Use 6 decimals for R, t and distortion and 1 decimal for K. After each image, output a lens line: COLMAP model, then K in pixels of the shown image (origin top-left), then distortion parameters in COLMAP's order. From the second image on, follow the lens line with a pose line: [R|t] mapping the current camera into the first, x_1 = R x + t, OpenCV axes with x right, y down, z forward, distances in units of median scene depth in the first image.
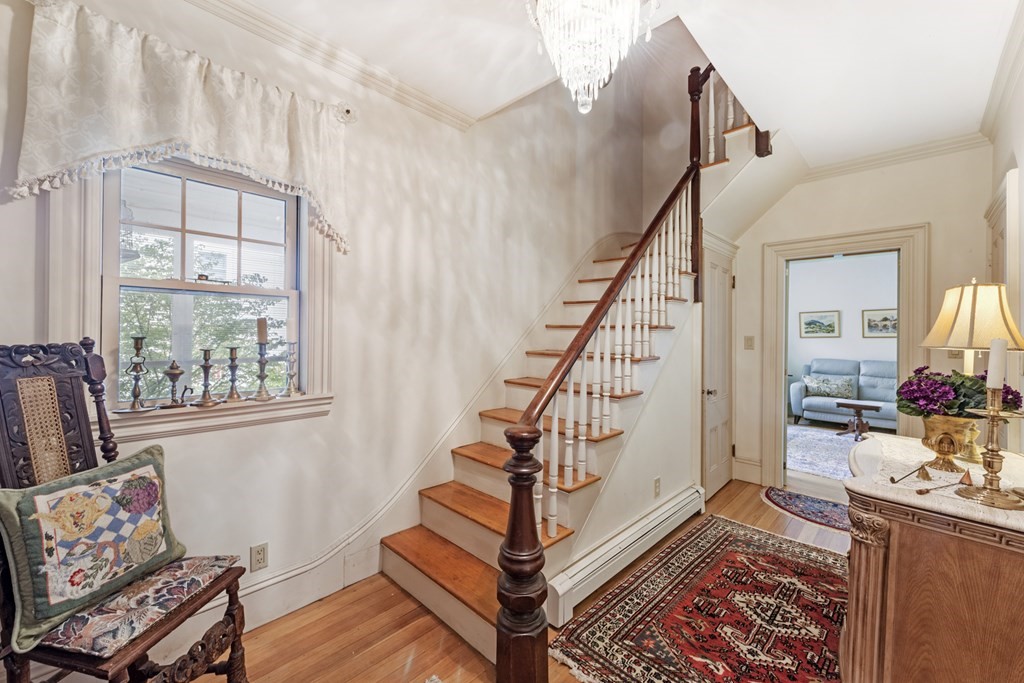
lens RADIAL K [[410.8, 0, 512.8], [0, 410.8, 338.9], [0, 0, 1]] dist [-0.000675, -0.000105]
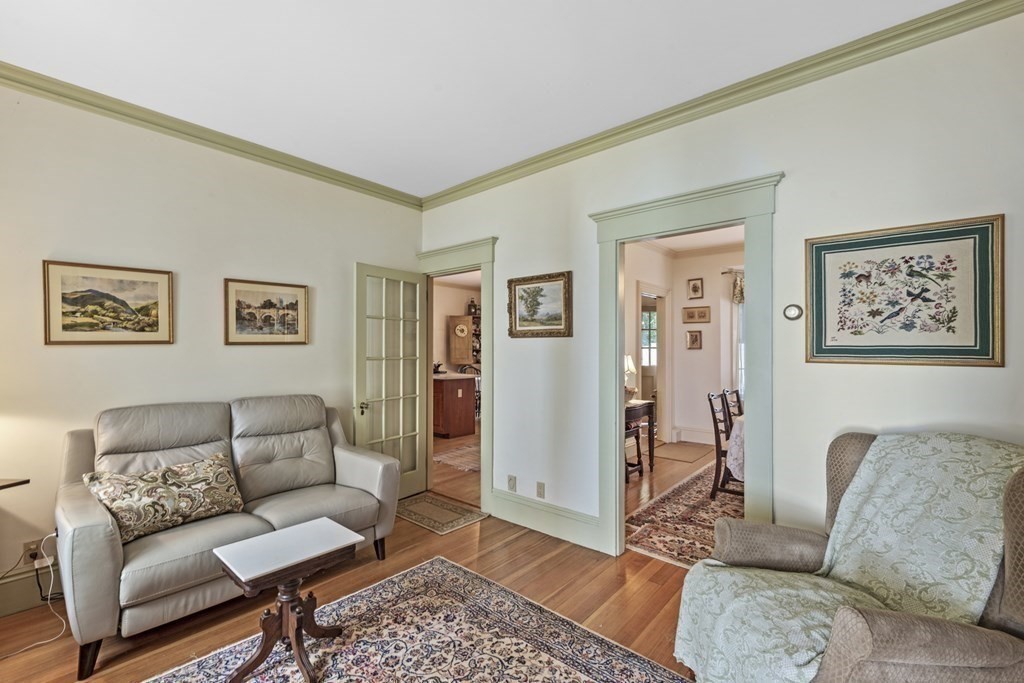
lens RADIAL K [[438.6, 0, 512.3], [0, 438.6, 343.8], [0, 0, 1]] dist [0.001184, 0.000139]
pose [[-0.059158, 0.002216, 0.998246, 0.394905], [0.000749, 0.999997, -0.002175, -0.002389], [-0.998248, 0.000619, -0.059159, 0.745191]]
